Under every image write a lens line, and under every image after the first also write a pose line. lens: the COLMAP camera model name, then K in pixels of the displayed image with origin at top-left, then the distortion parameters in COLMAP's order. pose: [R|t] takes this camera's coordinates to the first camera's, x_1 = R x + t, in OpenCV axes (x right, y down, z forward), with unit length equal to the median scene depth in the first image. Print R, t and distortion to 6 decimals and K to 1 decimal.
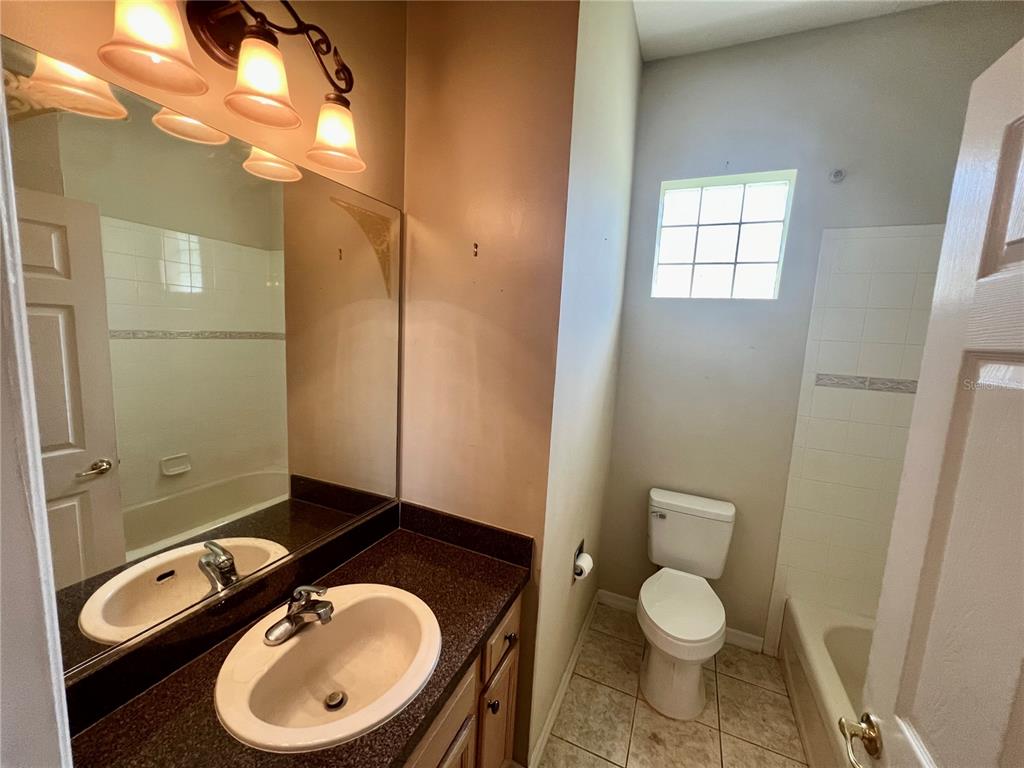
lens RADIAL K [[412.3, 0, 512.0], [0, 412.3, 384.0], [0, 0, 1]] dist [-0.002847, 0.000223]
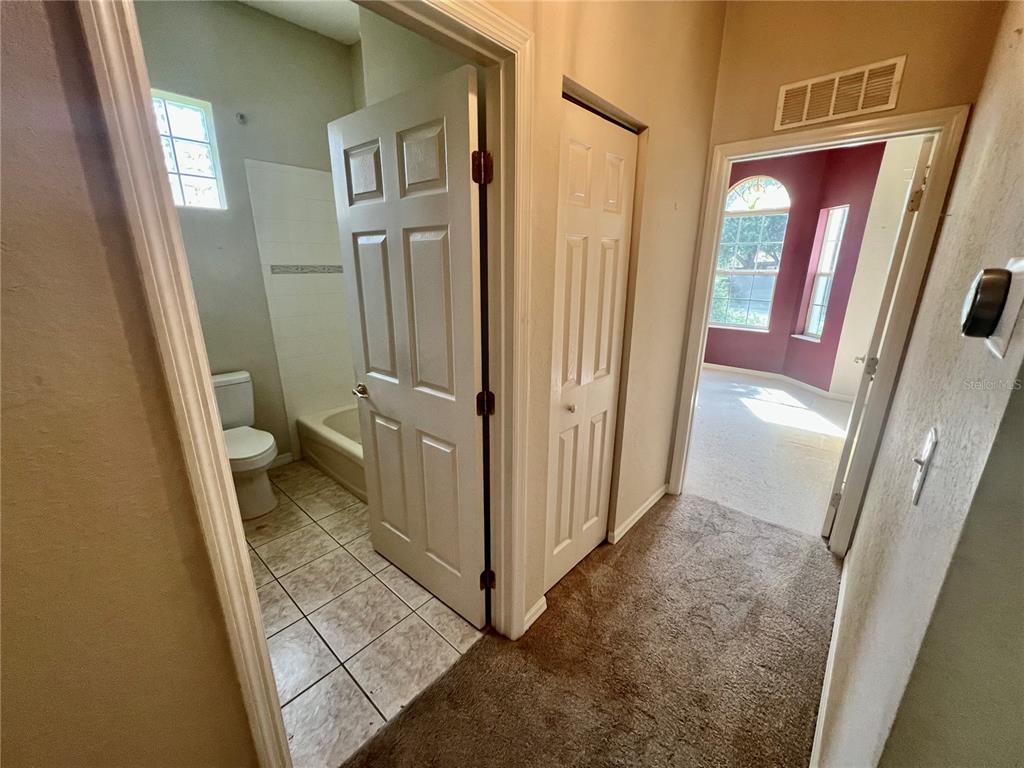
lens RADIAL K [[412.3, 0, 512.0], [0, 412.3, 384.0], [0, 0, 1]] dist [-0.002847, 0.000223]
pose [[0.315157, -0.313381, 0.895806, -0.434658], [0.138444, 0.948992, 0.283281, 0.077431], [-0.938887, 0.034741, 0.342467, -0.296169]]
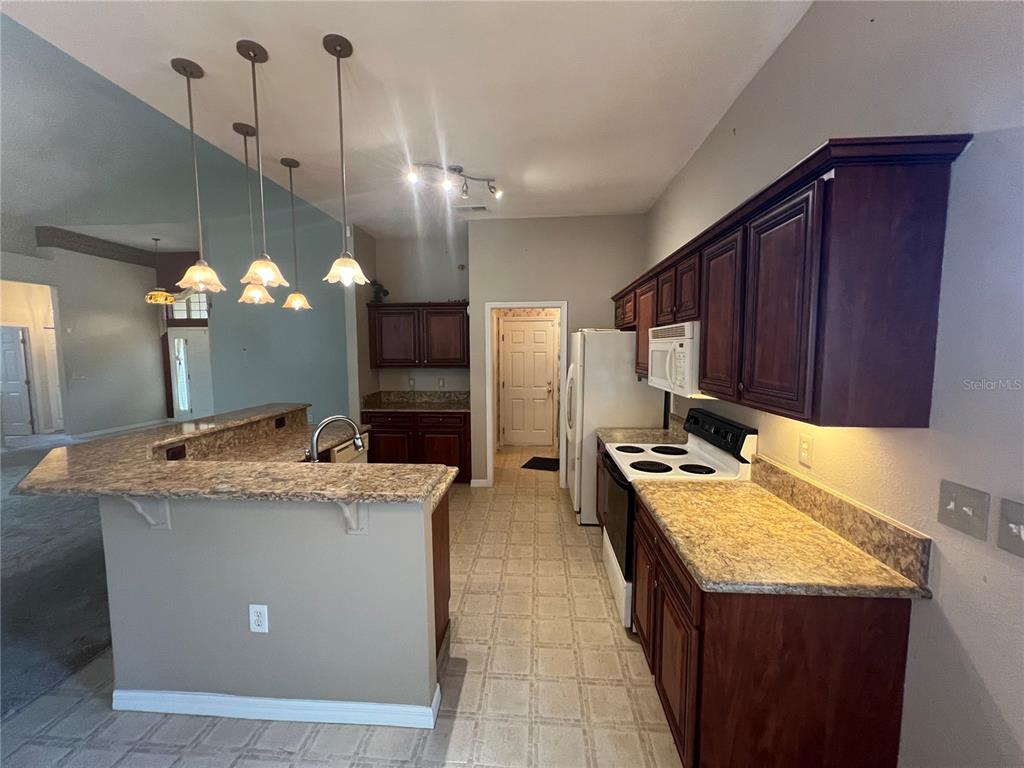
lens RADIAL K [[412.3, 0, 512.0], [0, 412.3, 384.0], [0, 0, 1]] dist [-0.002847, 0.000223]
pose [[-0.342299, -0.122369, 0.931589, -5.132116], [0.118904, 0.977870, 0.172138, 0.212342], [-0.932037, 0.169693, -0.320174, -3.104579]]
